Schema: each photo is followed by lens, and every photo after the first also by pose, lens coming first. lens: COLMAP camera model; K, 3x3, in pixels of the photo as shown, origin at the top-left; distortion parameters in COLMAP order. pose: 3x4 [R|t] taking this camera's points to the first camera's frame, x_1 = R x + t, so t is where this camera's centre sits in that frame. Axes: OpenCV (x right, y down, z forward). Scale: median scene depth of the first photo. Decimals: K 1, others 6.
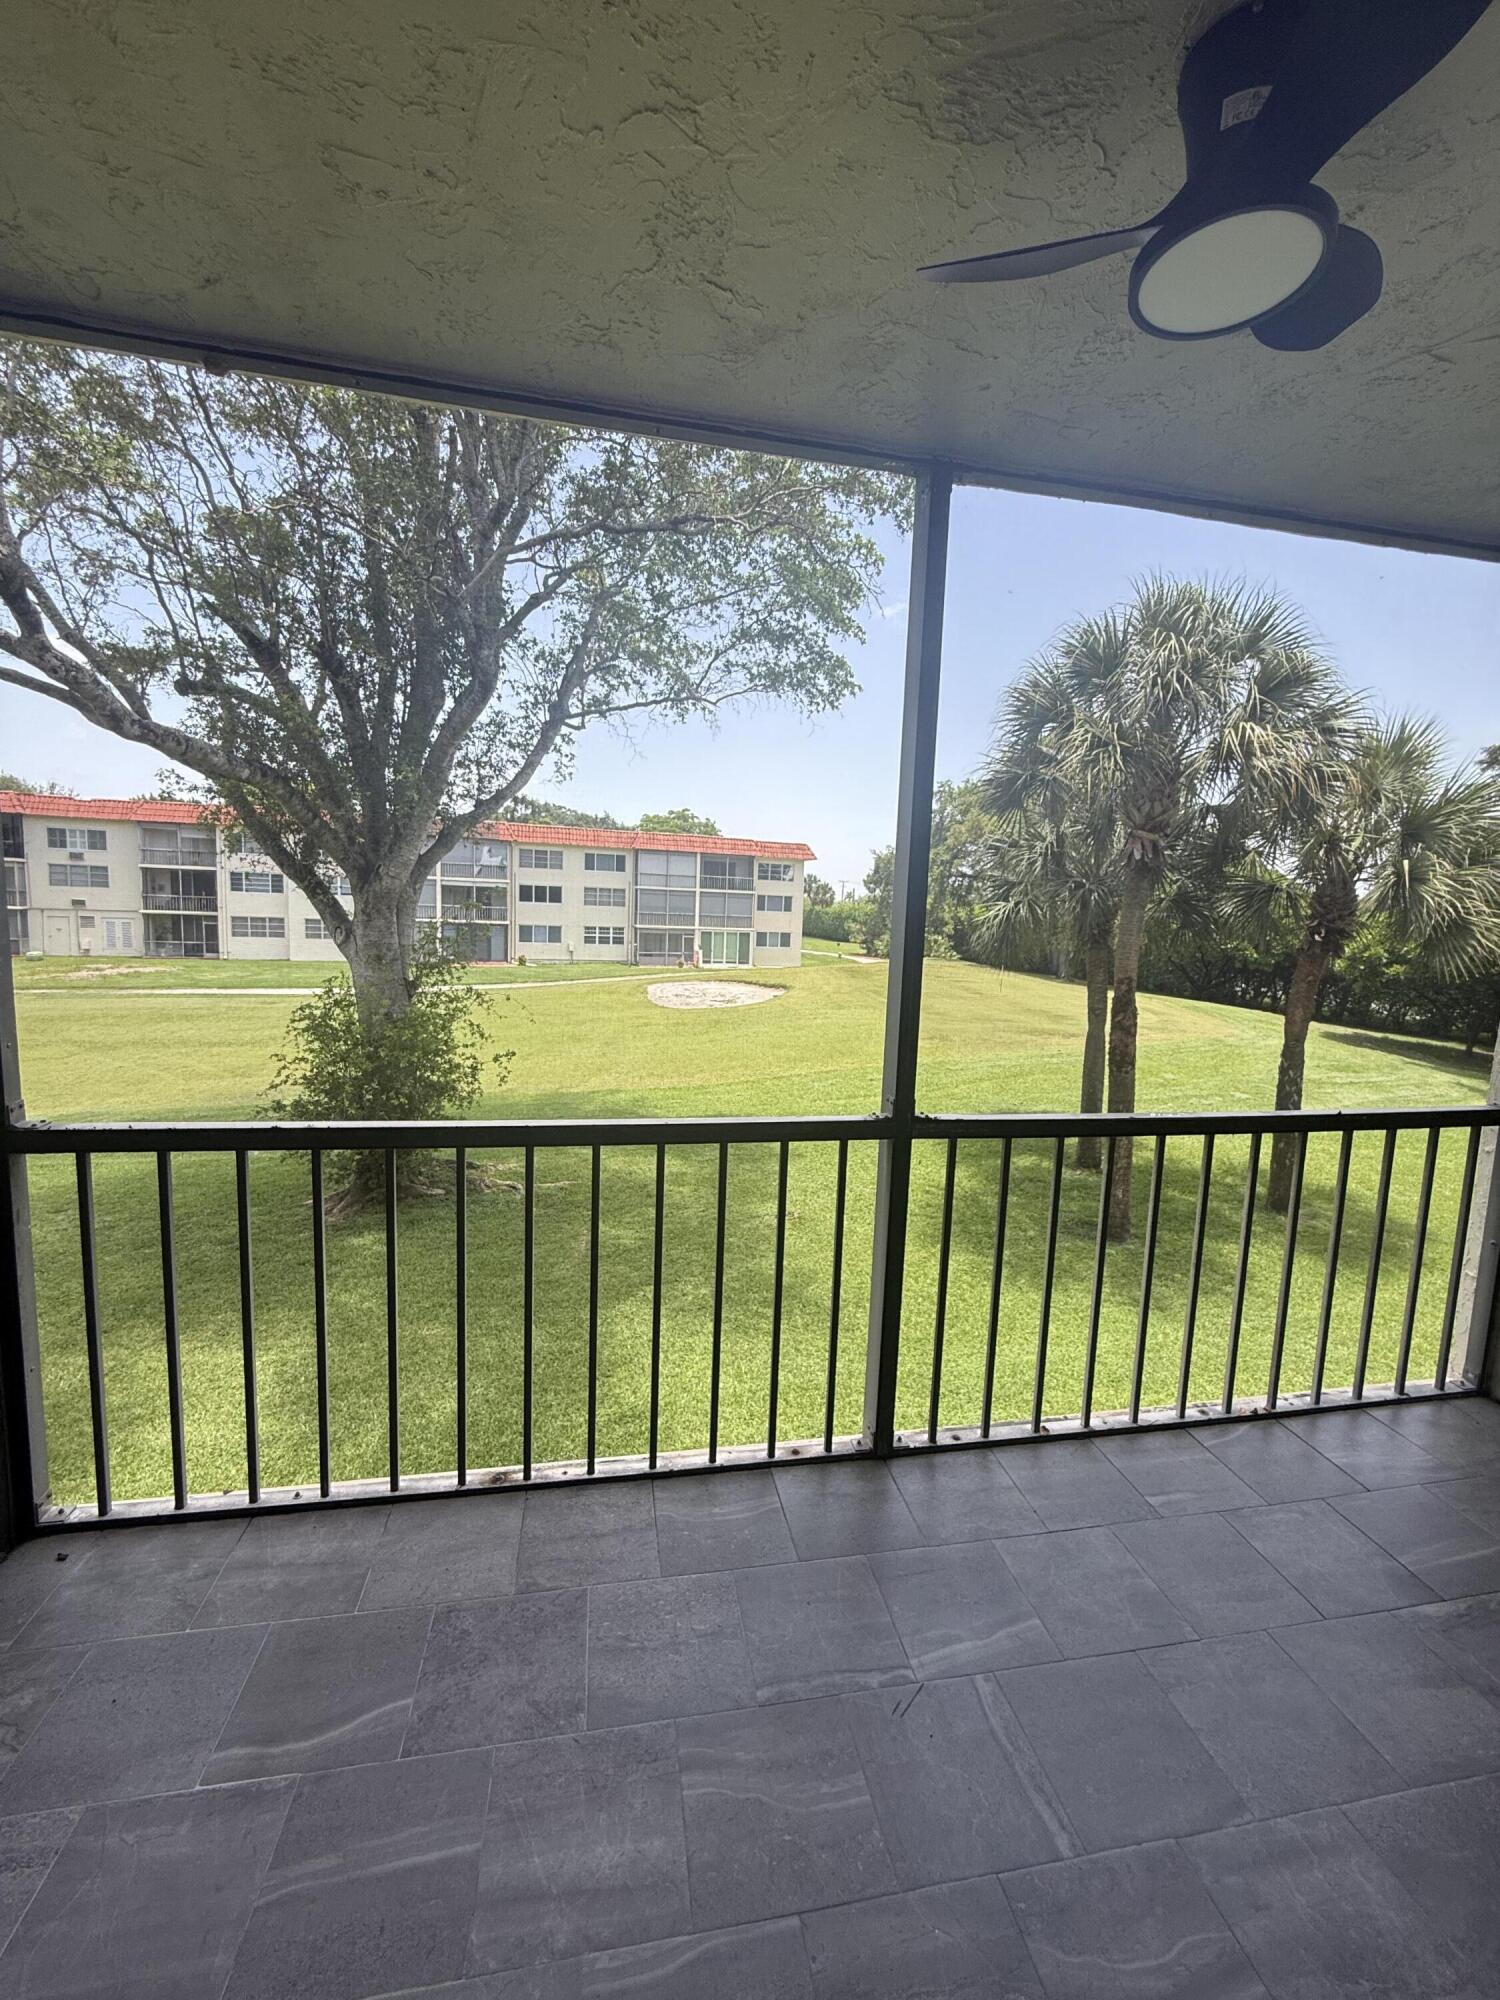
lens RADIAL K [[800.8, 0, 752.1], [0, 800.8, 997.3], [0, 0, 1]] dist [0.003784, -0.000309]
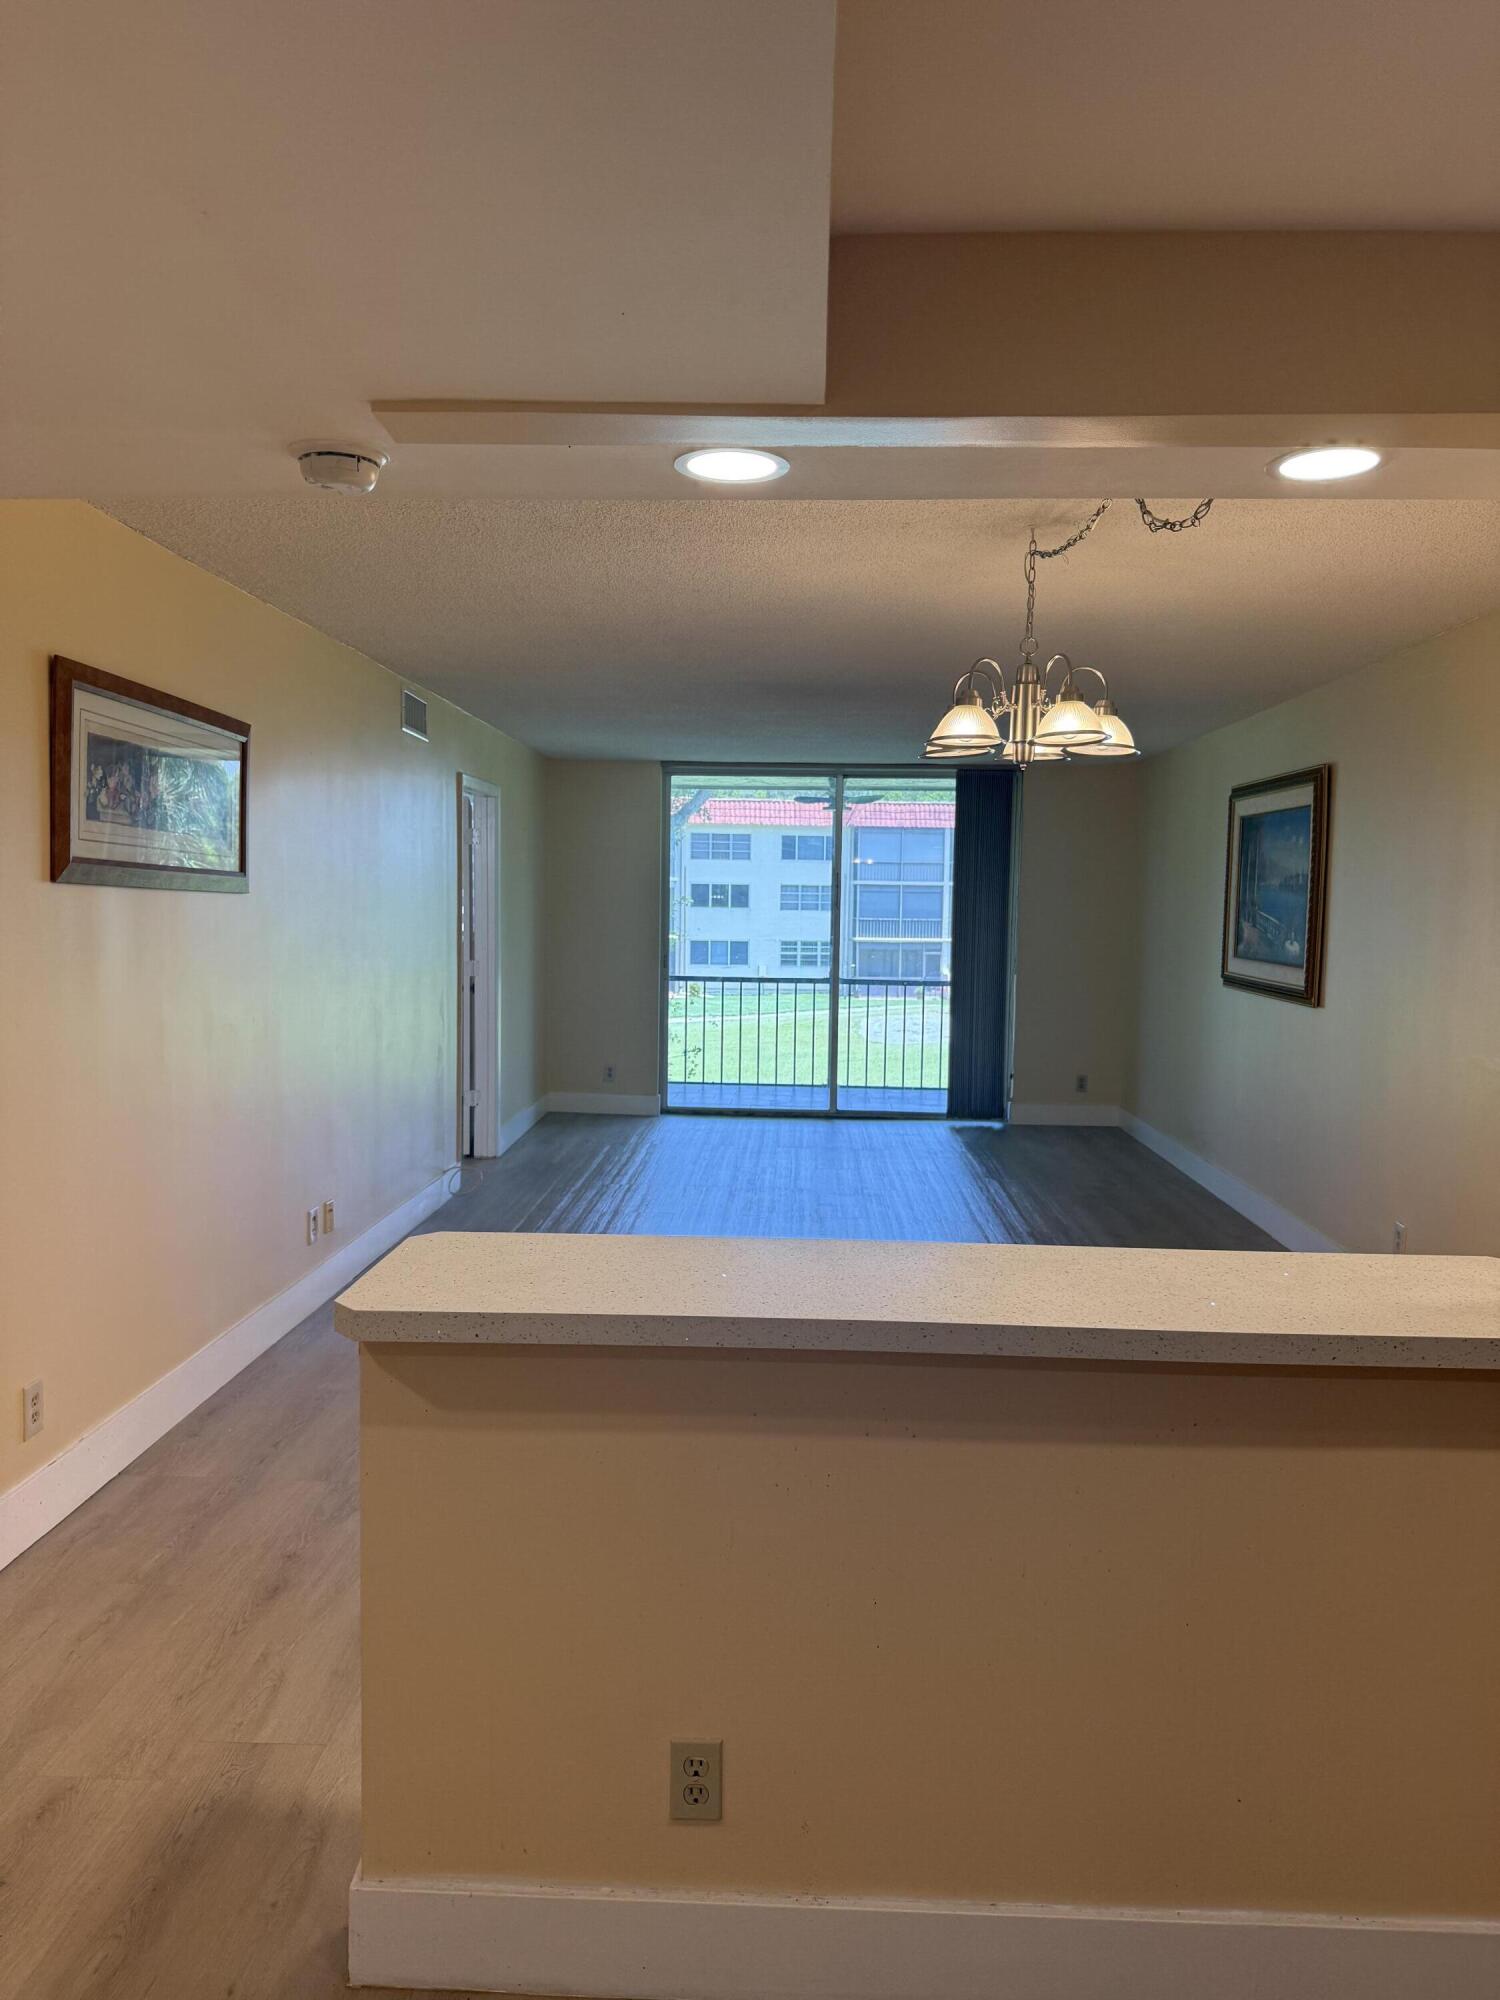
lens RADIAL K [[1393.8, 0, 741.5], [0, 1393.8, 1001.5], [0, 0, 1]] dist [0.000941, -0.002583]
pose [[0.971032, -0.006895, -0.238849, 0.080855], [-0.004217, 0.998933, -0.045981, 0.034939], [0.238911, 0.045656, 0.969967, -0.315250]]
